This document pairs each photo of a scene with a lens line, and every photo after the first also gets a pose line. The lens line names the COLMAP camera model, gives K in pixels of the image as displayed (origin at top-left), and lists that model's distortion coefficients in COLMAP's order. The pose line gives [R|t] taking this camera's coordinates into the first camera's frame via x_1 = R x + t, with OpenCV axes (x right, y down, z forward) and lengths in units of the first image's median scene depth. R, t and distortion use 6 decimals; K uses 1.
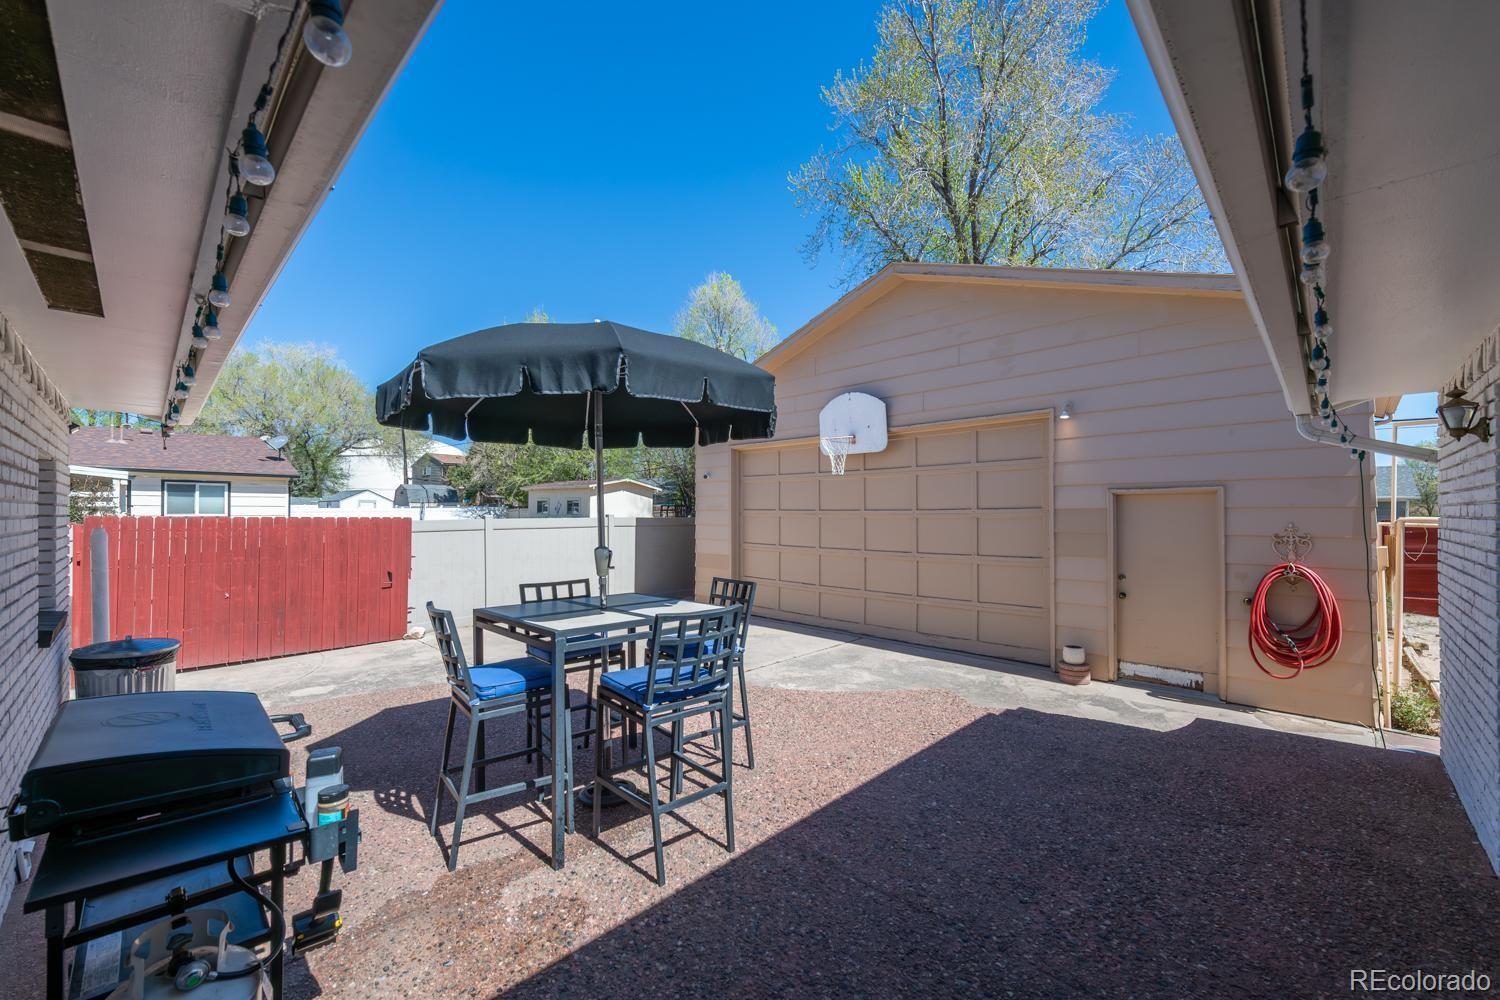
lens RADIAL K [[602.7, 0, 744.0], [0, 602.7, 514.2], [0, 0, 1]] dist [-0.011664, -0.000577]
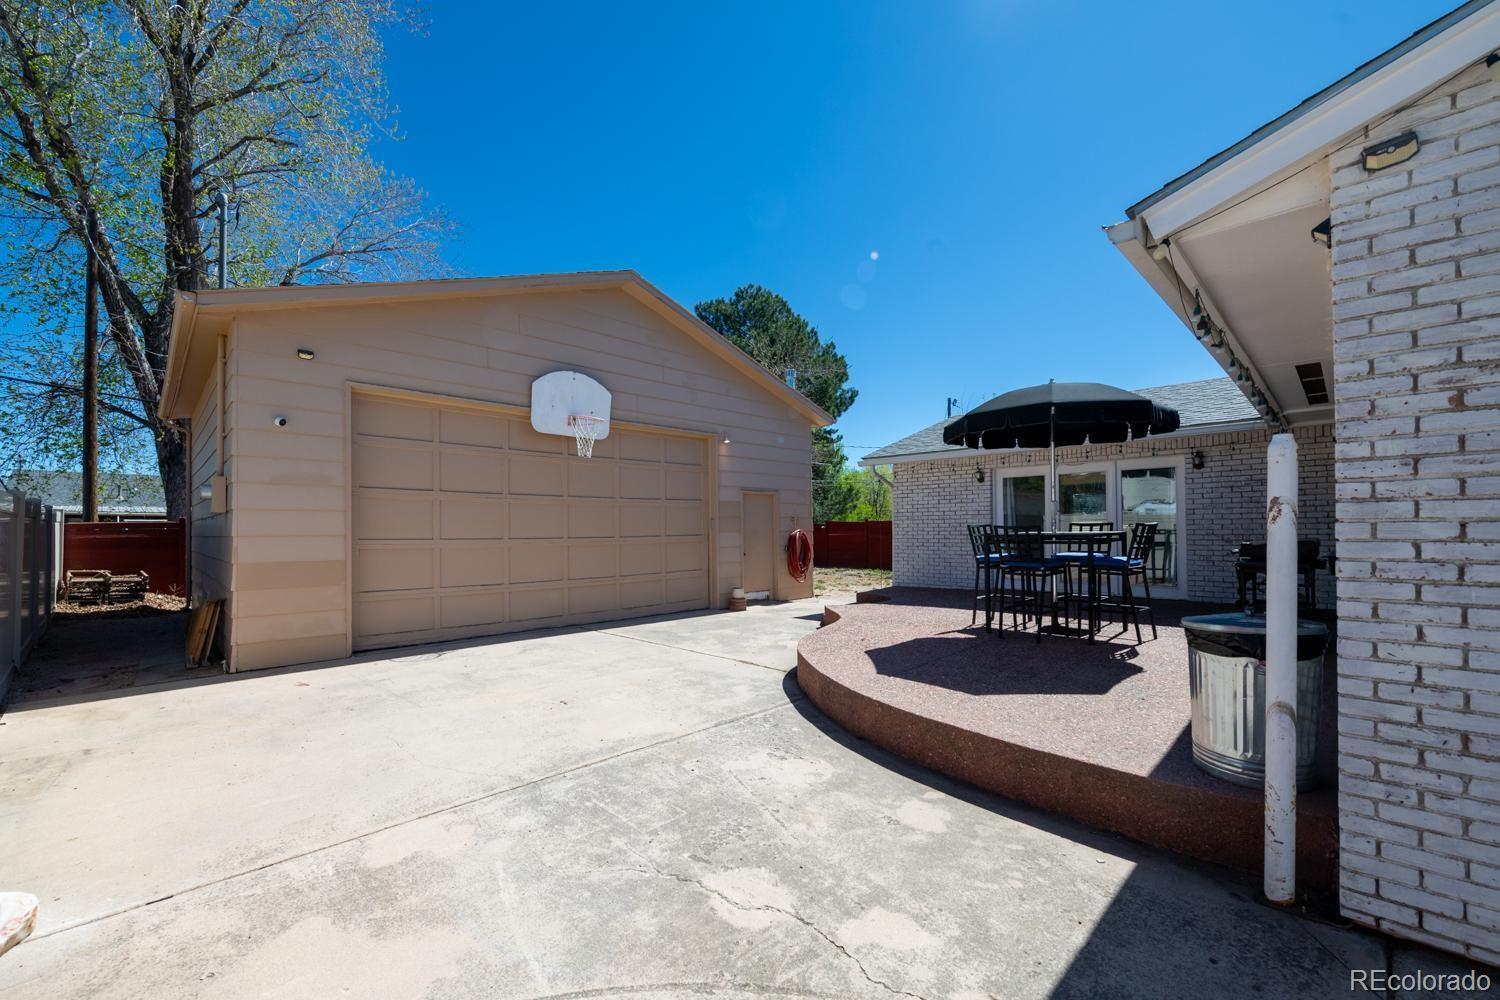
lens RADIAL K [[602.7, 0, 744.0], [0, 602.7, 514.2], [0, 0, 1]] dist [-0.011664, -0.000577]
pose [[0.002620, 0.026533, 0.999645, -0.944399], [0.008106, 0.999615, -0.026553, 0.062280], [-0.999964, 0.008173, 0.002404, 0.898865]]
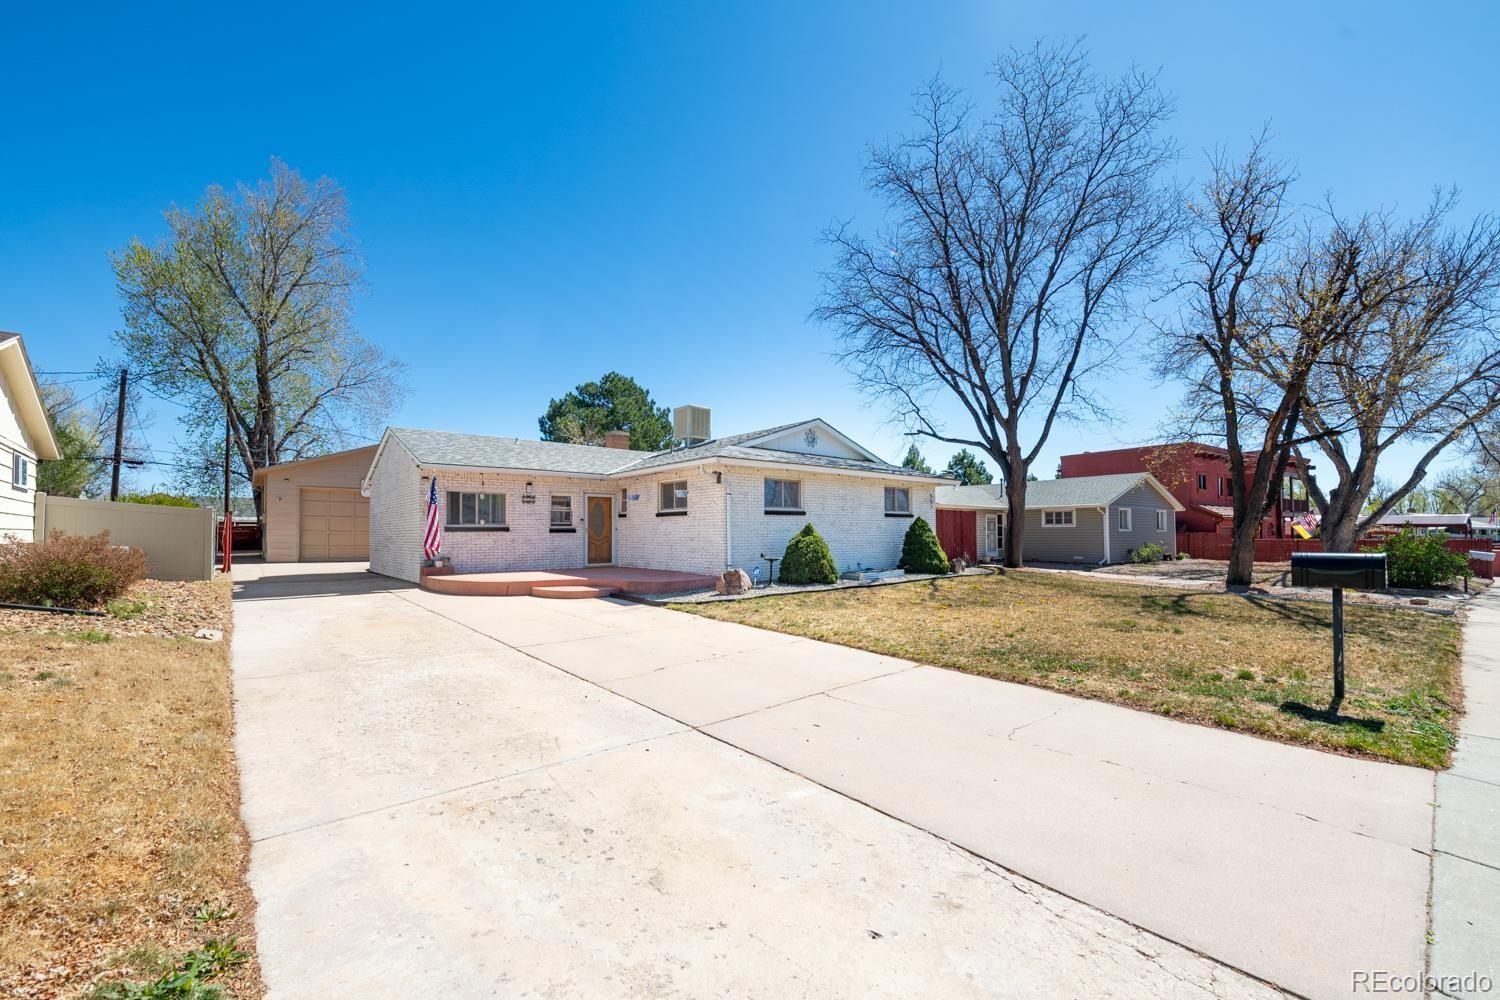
lens RADIAL K [[602.7, 0, 744.0], [0, 602.7, 514.2], [0, 0, 1]] dist [-0.011664, -0.000577]
pose [[0.103041, 0.035396, 0.994047, -3.060486], [0.001828, 0.999358, -0.035774, 0.105258], [-0.994675, 0.005504, 0.102910, -1.282487]]
